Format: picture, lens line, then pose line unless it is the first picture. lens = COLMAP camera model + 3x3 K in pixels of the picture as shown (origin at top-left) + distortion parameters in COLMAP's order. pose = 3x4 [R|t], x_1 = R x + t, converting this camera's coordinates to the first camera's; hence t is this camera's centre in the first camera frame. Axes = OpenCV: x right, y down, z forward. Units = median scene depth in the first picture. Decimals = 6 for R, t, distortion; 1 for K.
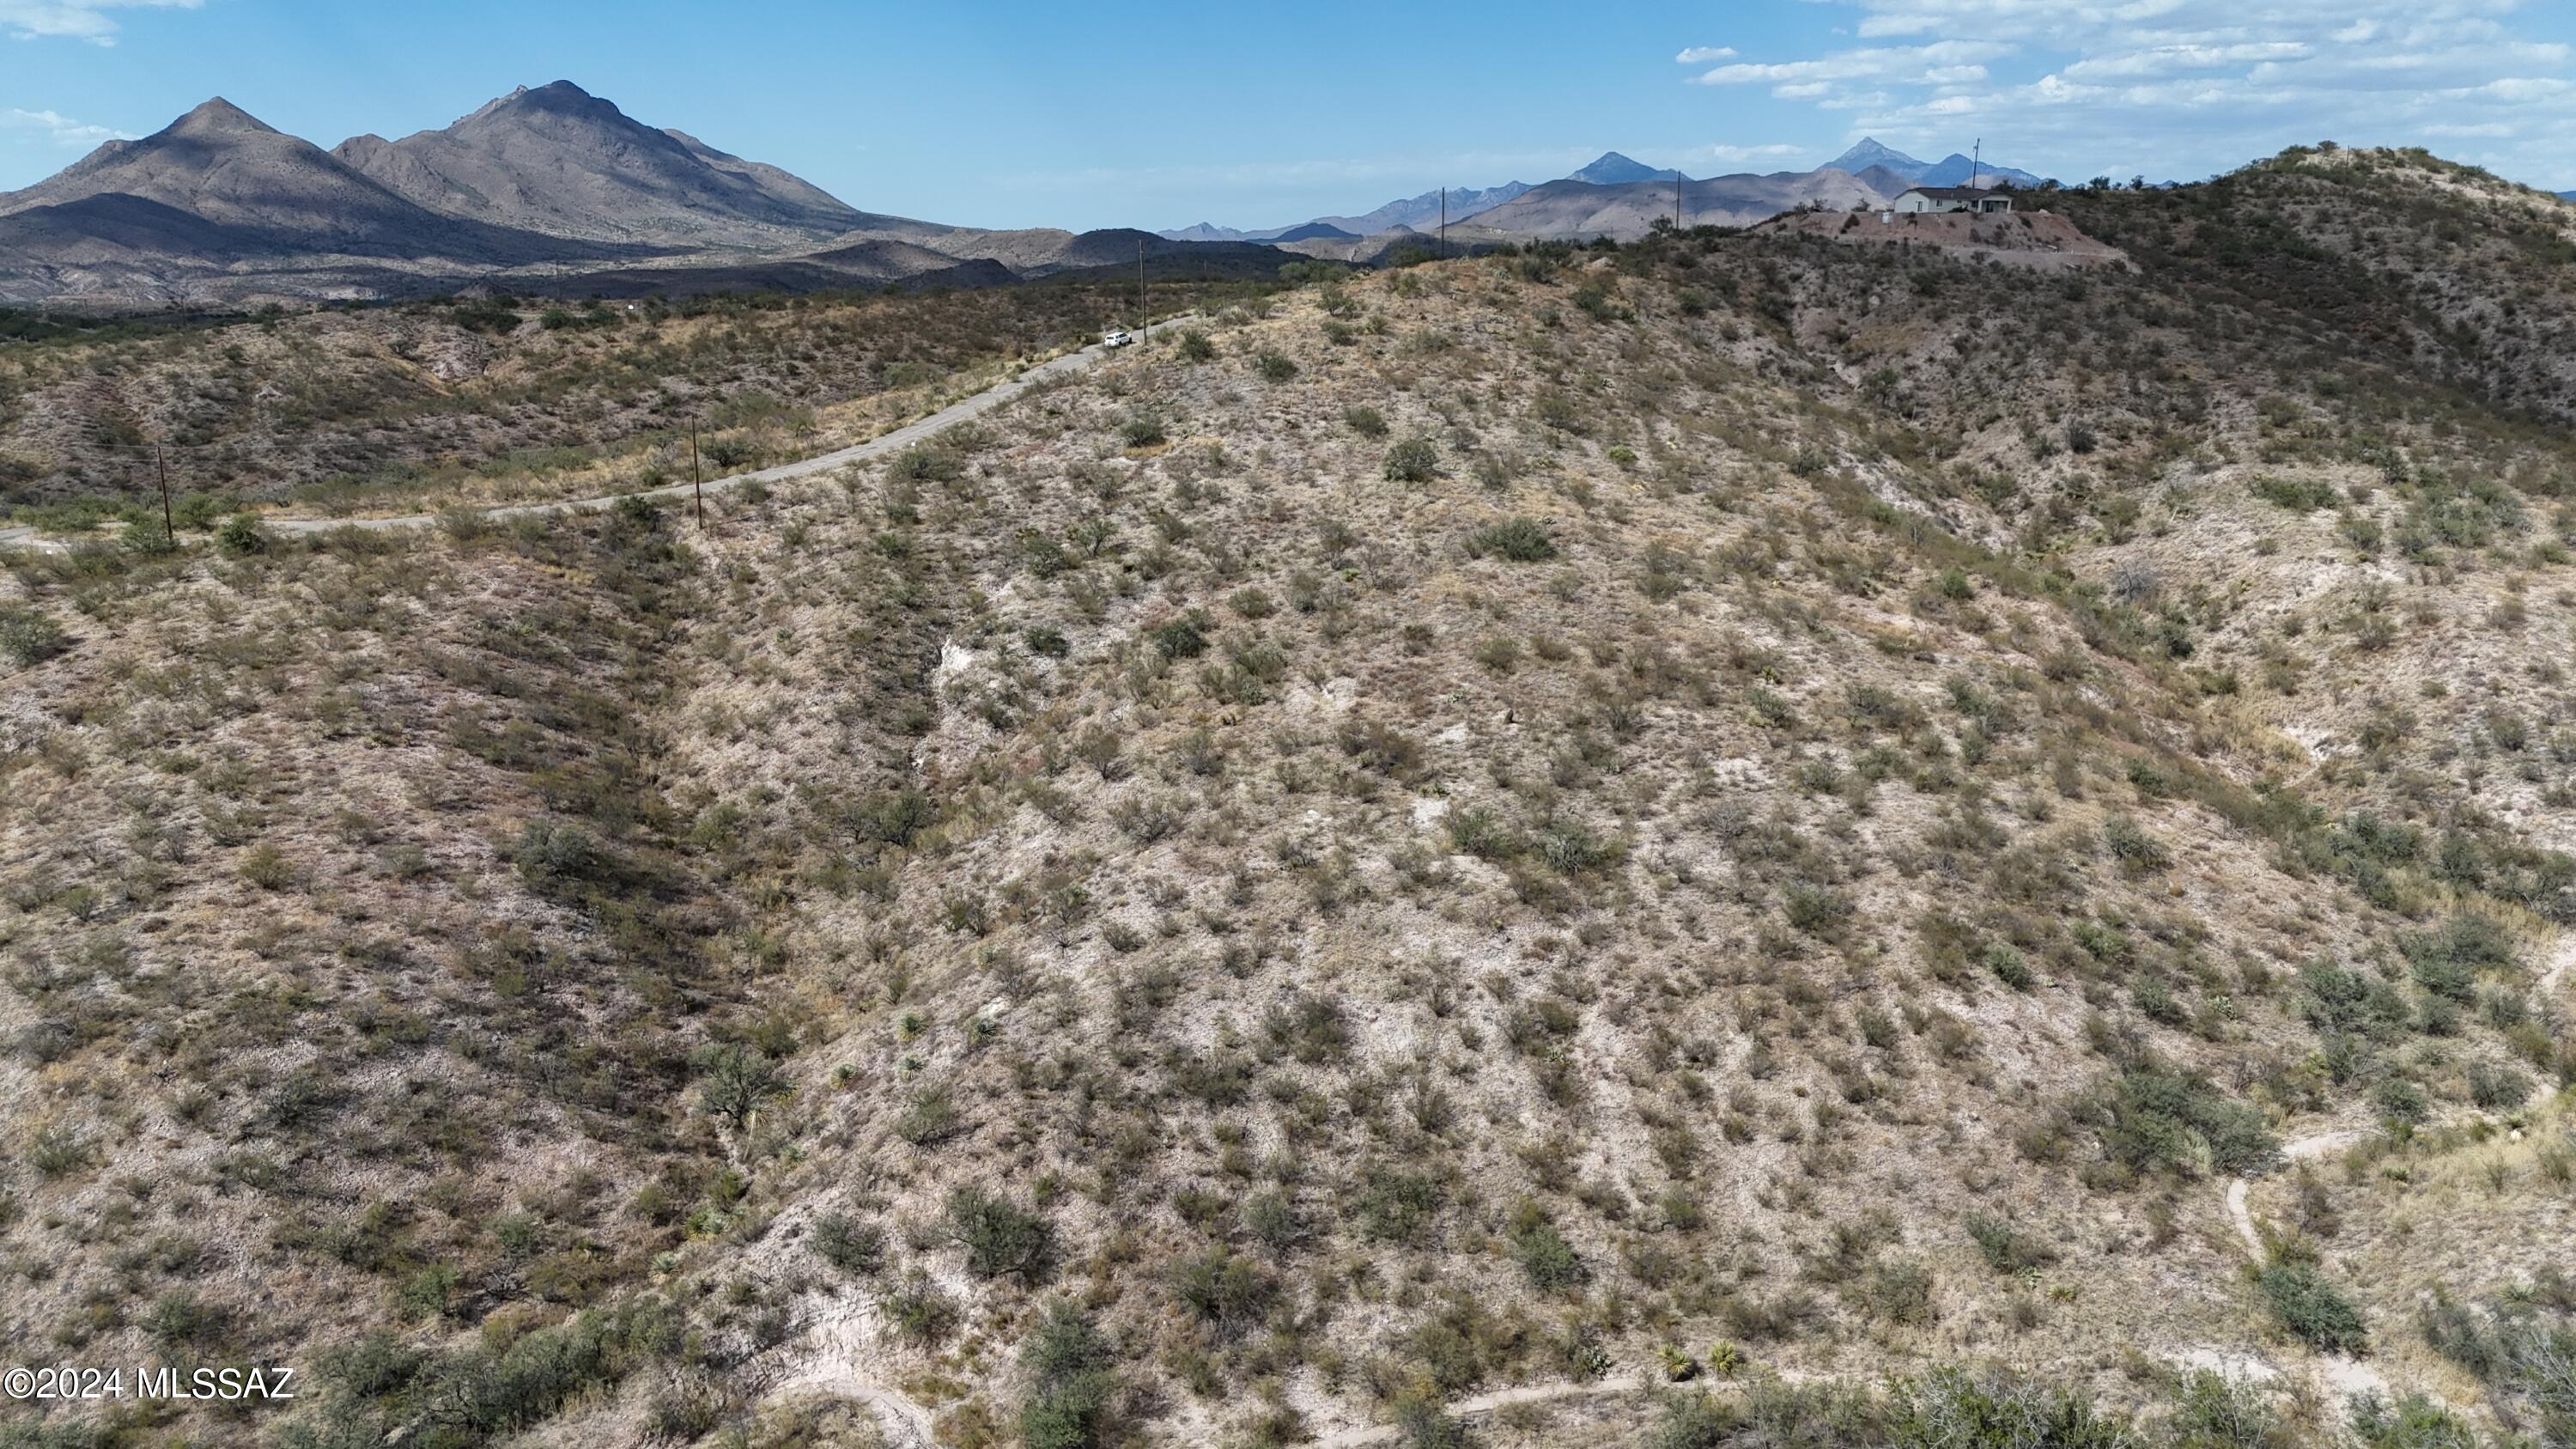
lens RADIAL K [[1907.3, 0, 1286.3], [0, 1907.3, 706.4], [0, 0, 1]] dist [0.083995, -0.084583]
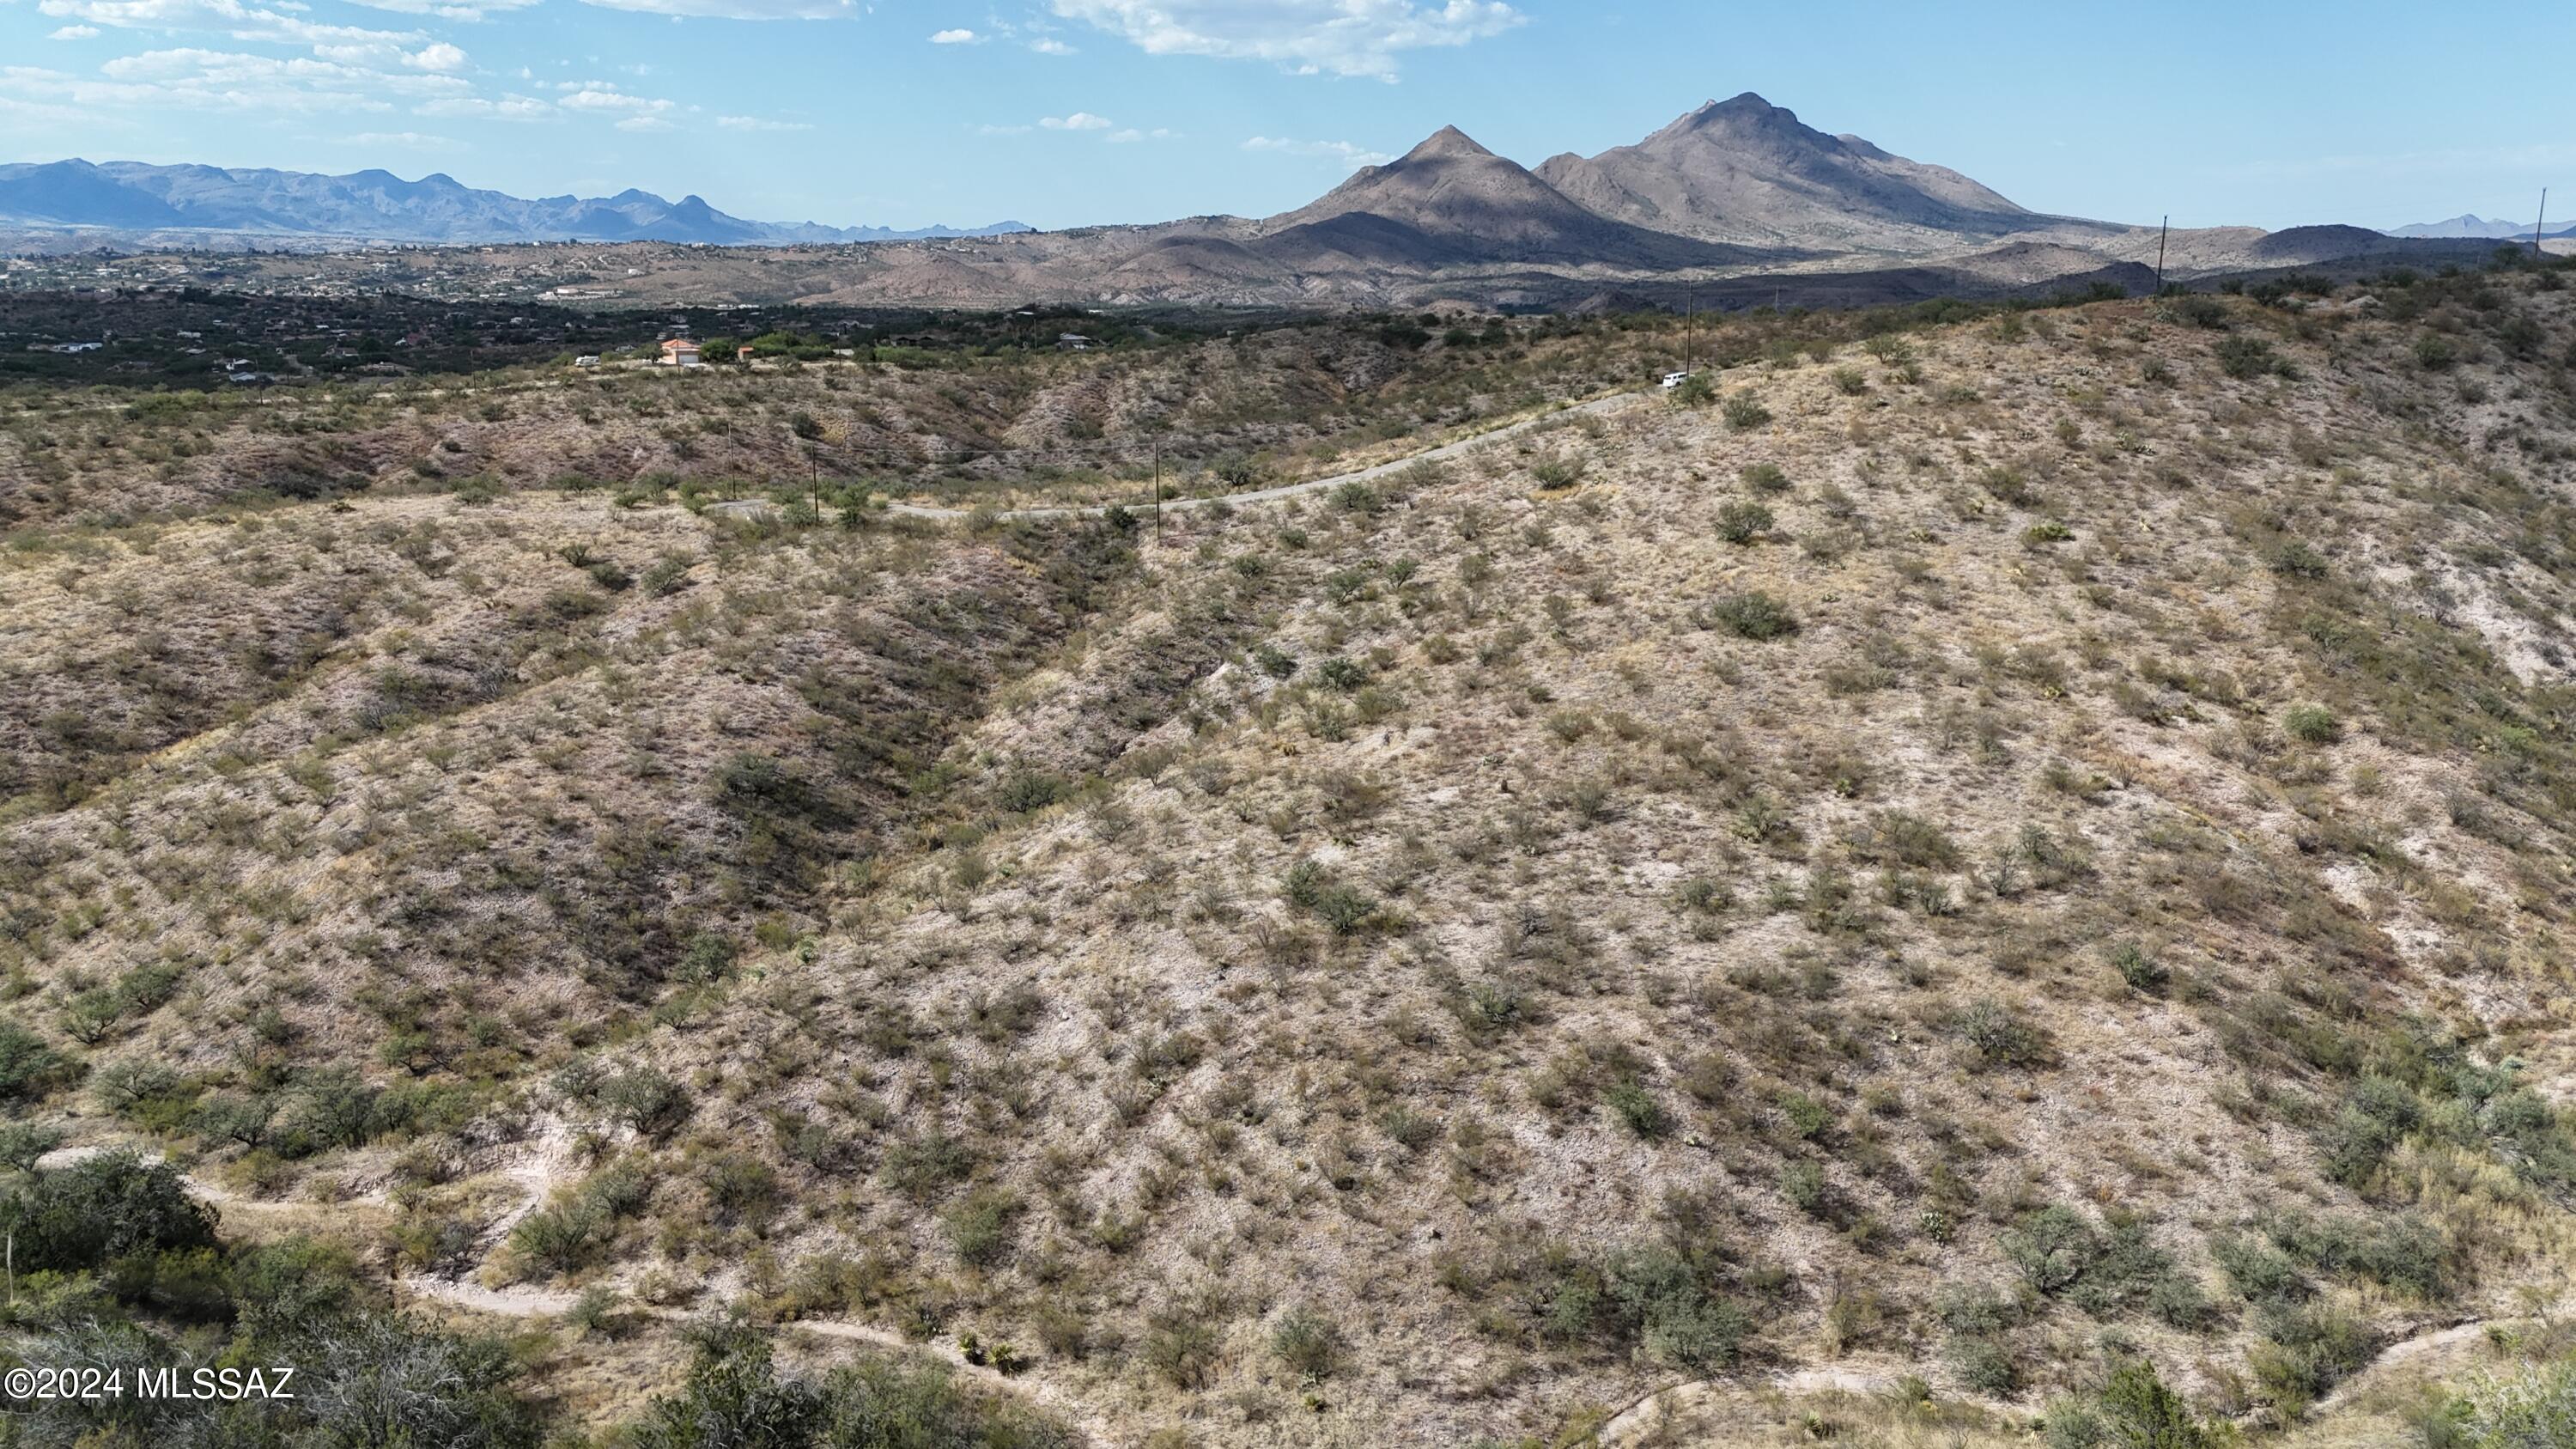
lens RADIAL K [[1907.3, 0, 1286.3], [0, 1907.3, 706.4], [0, 0, 1]] dist [0.083995, -0.084583]
pose [[0.834596, 0.127404, -0.535928, 0.654650], [-0.127881, 0.991119, 0.036468, -0.069585], [0.535814, 0.038099, 0.843476, 0.093587]]
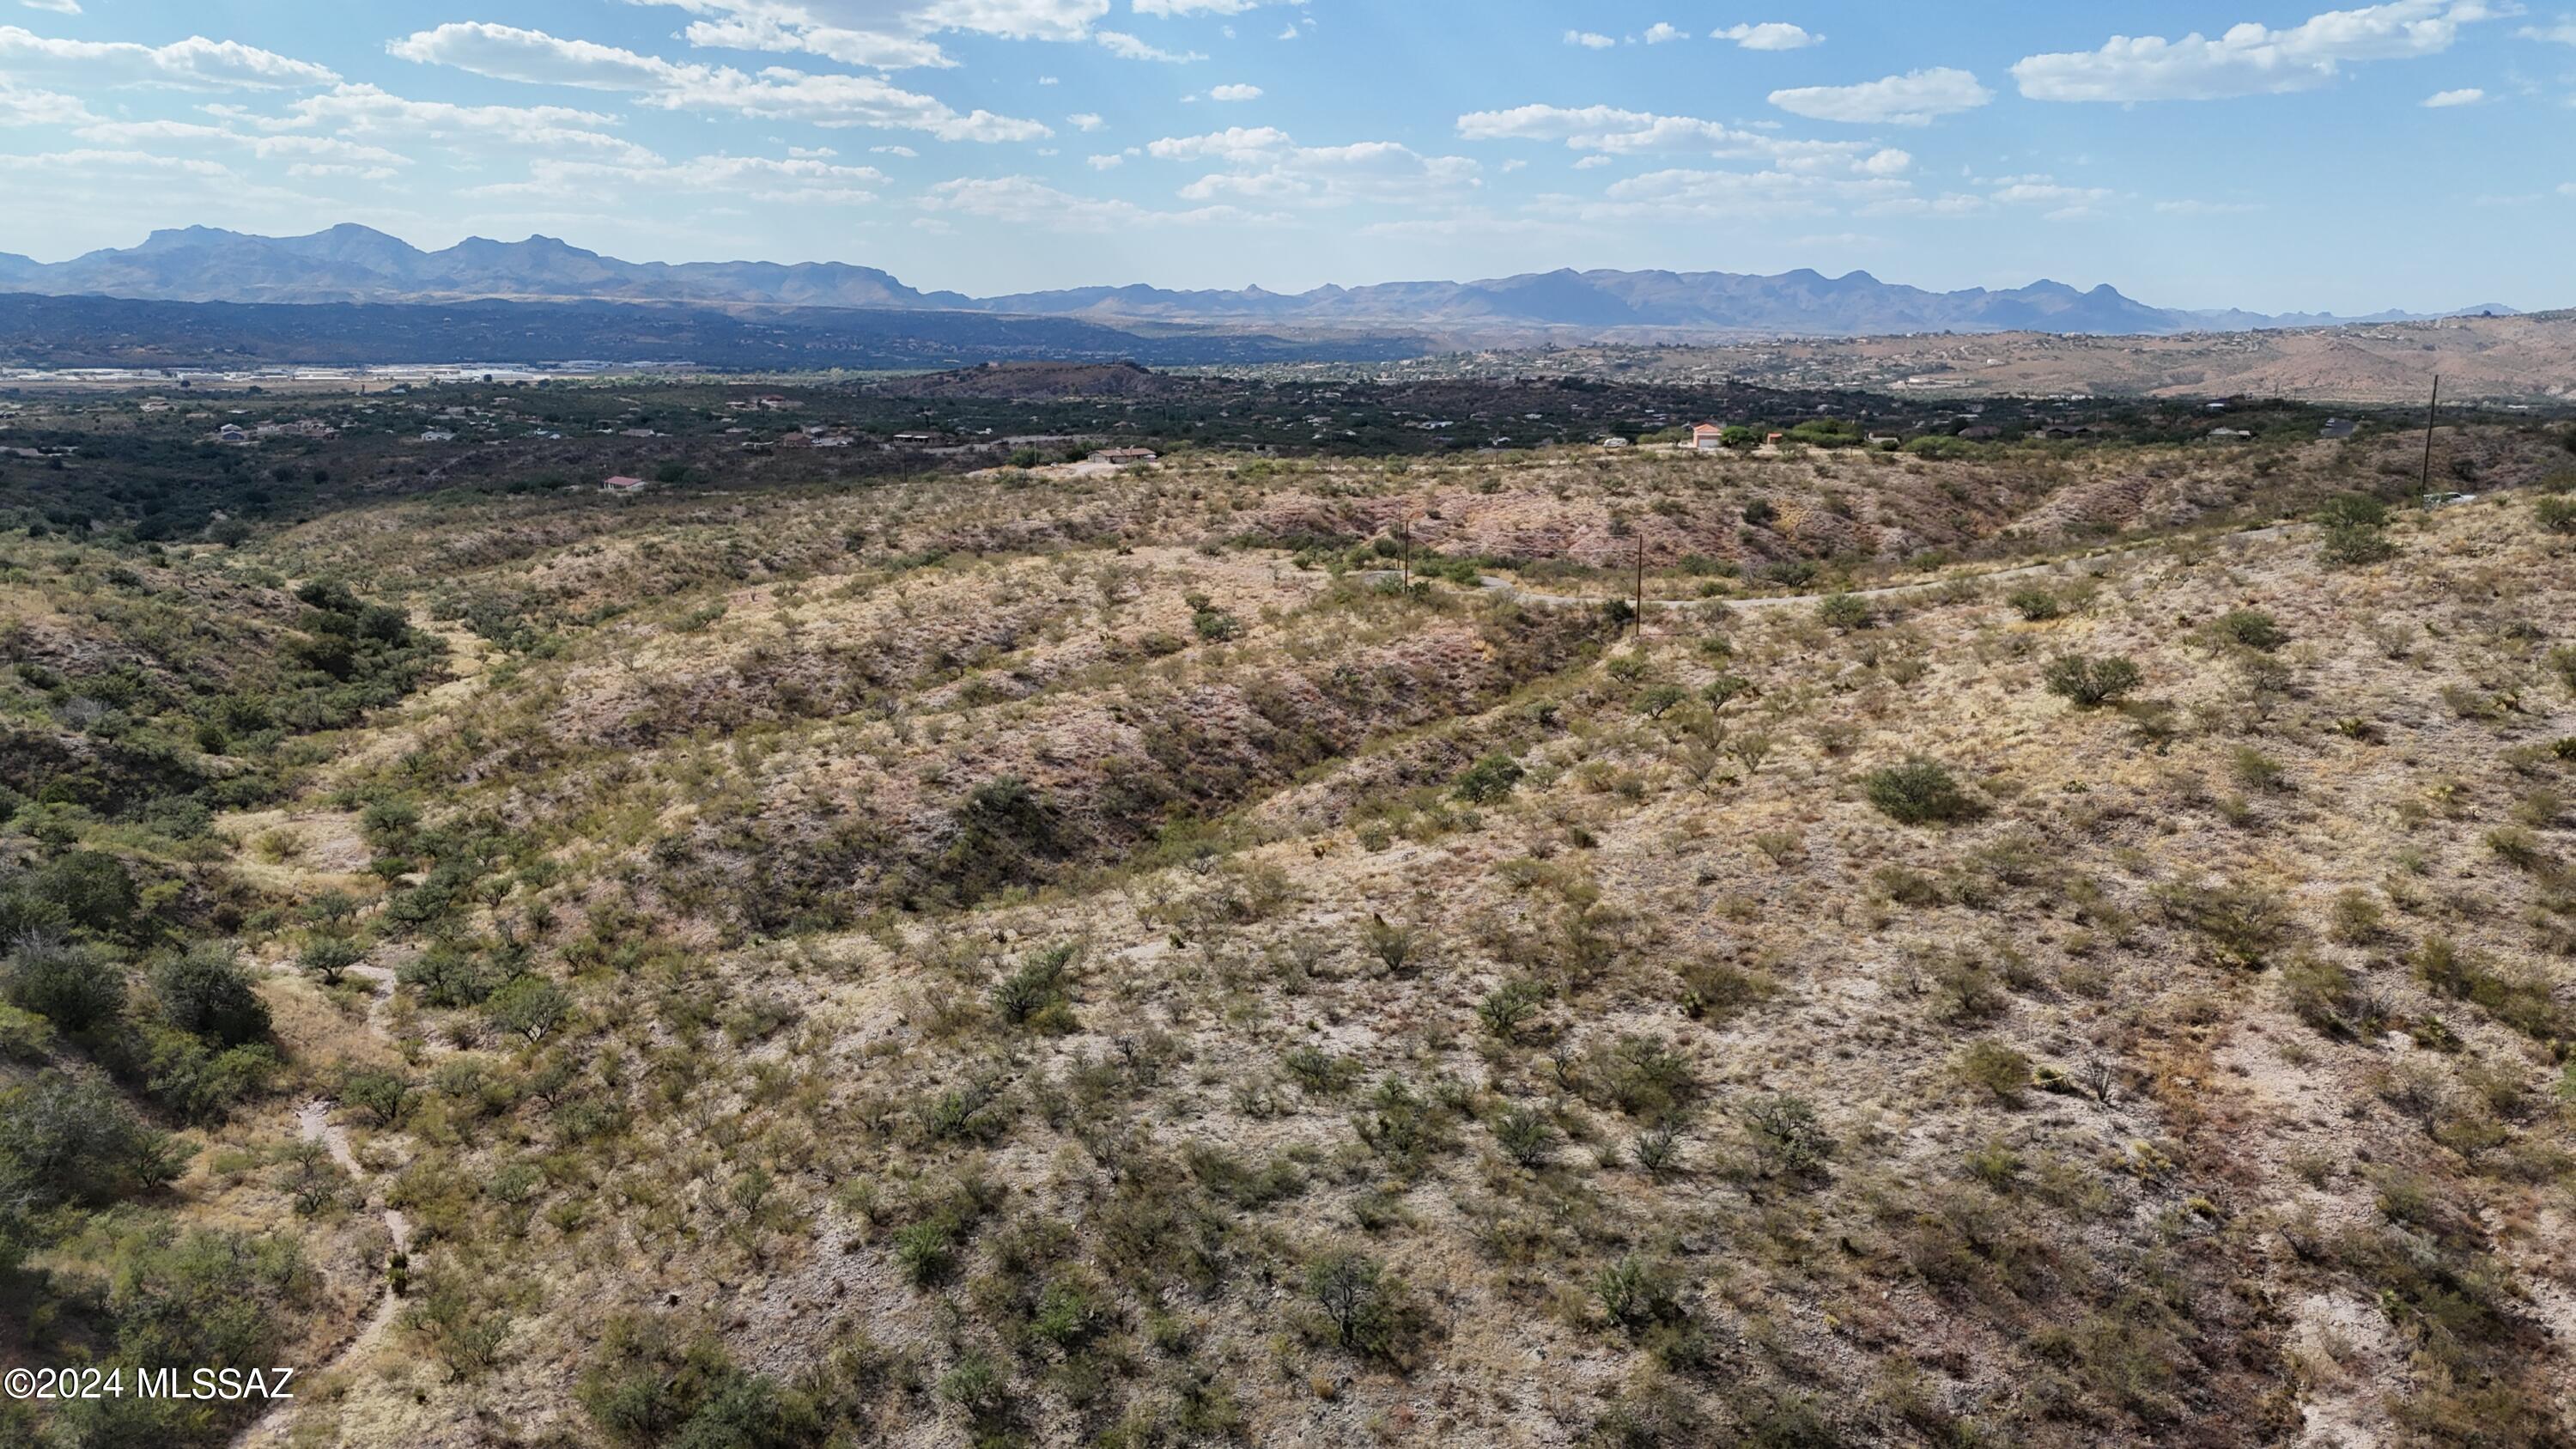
lens RADIAL K [[1907.3, 0, 1286.3], [0, 1907.3, 706.4], [0, 0, 1]] dist [0.083995, -0.084583]
pose [[0.291313, 0.181539, -0.939245, 1.095078], [-0.225665, 0.967161, 0.116943, -0.221417], [0.929630, 0.177888, 0.322713, 0.762691]]
